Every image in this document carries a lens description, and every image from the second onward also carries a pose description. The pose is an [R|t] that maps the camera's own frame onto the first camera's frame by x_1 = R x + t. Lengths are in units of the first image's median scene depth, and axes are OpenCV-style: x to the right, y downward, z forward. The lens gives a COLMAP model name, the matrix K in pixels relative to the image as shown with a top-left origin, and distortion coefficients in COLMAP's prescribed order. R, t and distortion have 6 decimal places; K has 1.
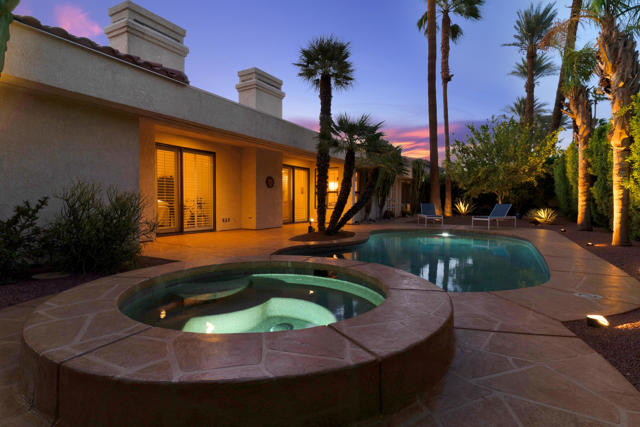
lens RADIAL K [[338.5, 0, 328.5], [0, 338.5, 206.7], [0, 0, 1]] dist [-0.000179, 0.000313]
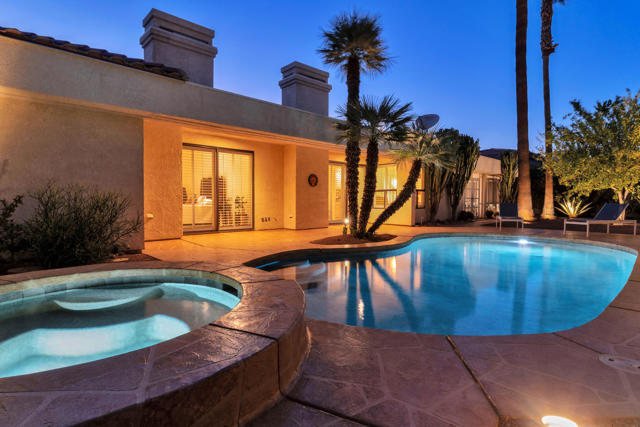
lens RADIAL K [[338.5, 0, 328.5], [0, 338.5, 206.7], [0, 0, 1]] dist [-0.000179, 0.000313]
pose [[0.953595, 0.003905, -0.301068, 0.175987], [-0.003491, 0.999992, 0.001913, -0.000111], [0.301073, -0.000773, 0.953601, 0.117577]]
